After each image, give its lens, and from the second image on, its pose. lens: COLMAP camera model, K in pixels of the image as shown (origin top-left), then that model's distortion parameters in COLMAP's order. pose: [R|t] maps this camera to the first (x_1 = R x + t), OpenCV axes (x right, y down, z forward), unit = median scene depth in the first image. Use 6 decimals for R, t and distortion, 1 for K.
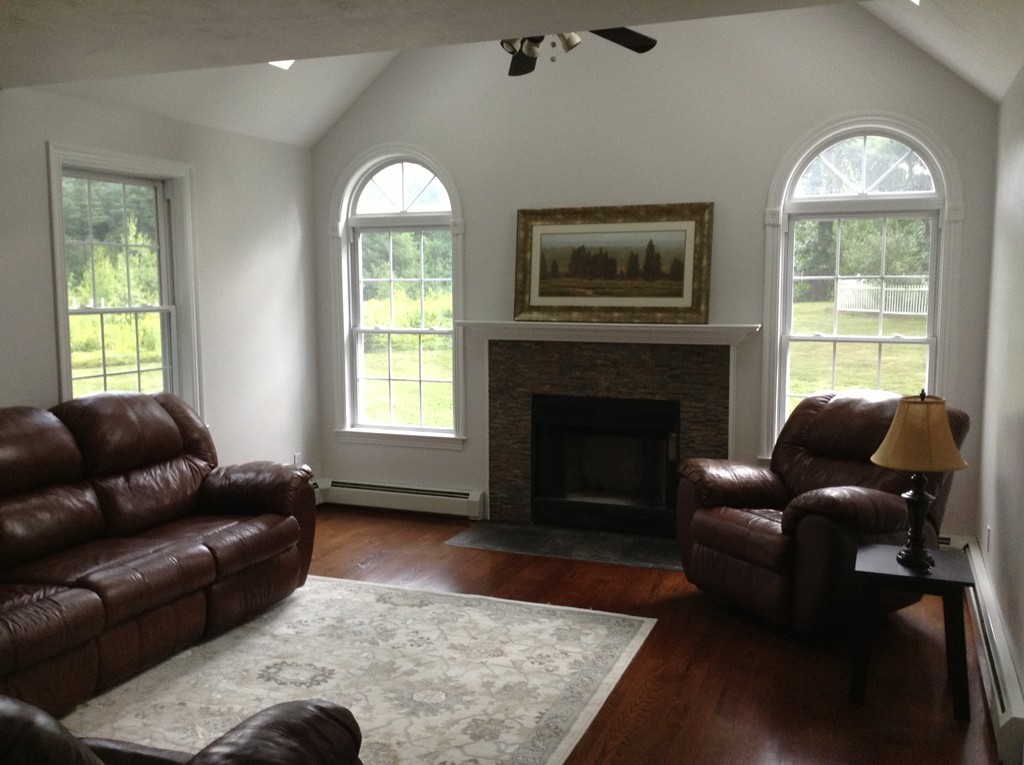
lens RADIAL K [[920.7, 0, 528.5], [0, 920.7, 379.0], [0, 0, 1]] dist [0.085939, -0.145310]
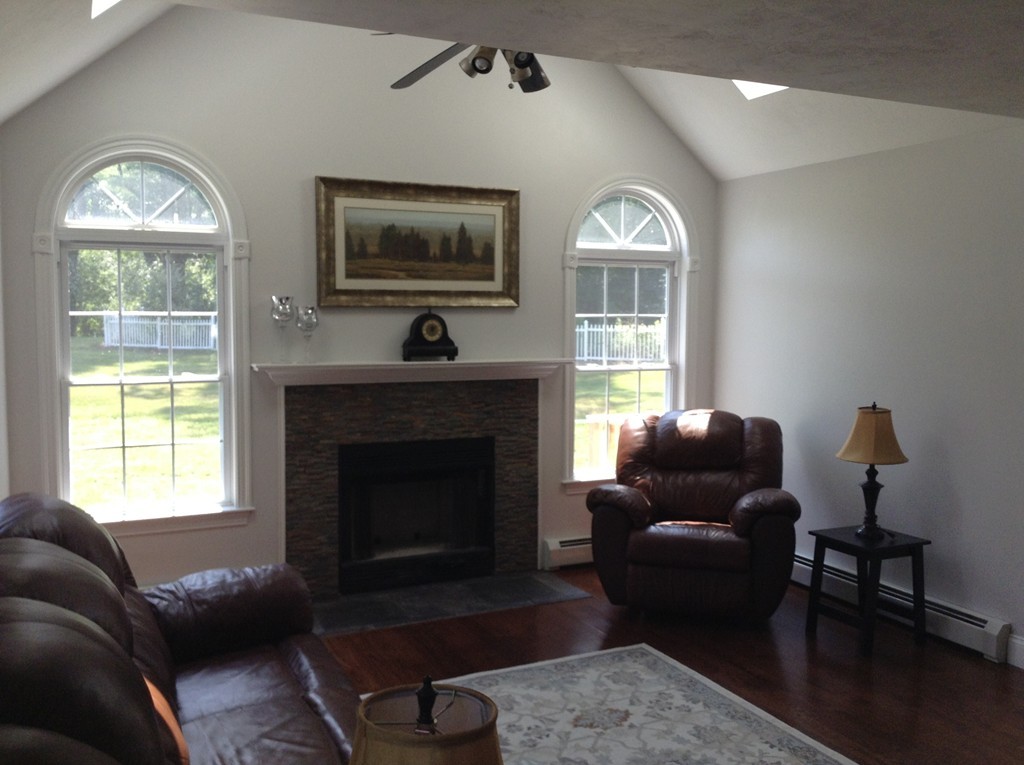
lens RADIAL K [[920.7, 0, 528.5], [0, 920.7, 379.0], [0, 0, 1]] dist [0.085939, -0.145310]
pose [[0.686860, -0.045020, 0.725394, -0.530312], [0.070778, 0.997479, -0.005111, -0.030549], [-0.723335, 0.054852, 0.688315, 0.278501]]
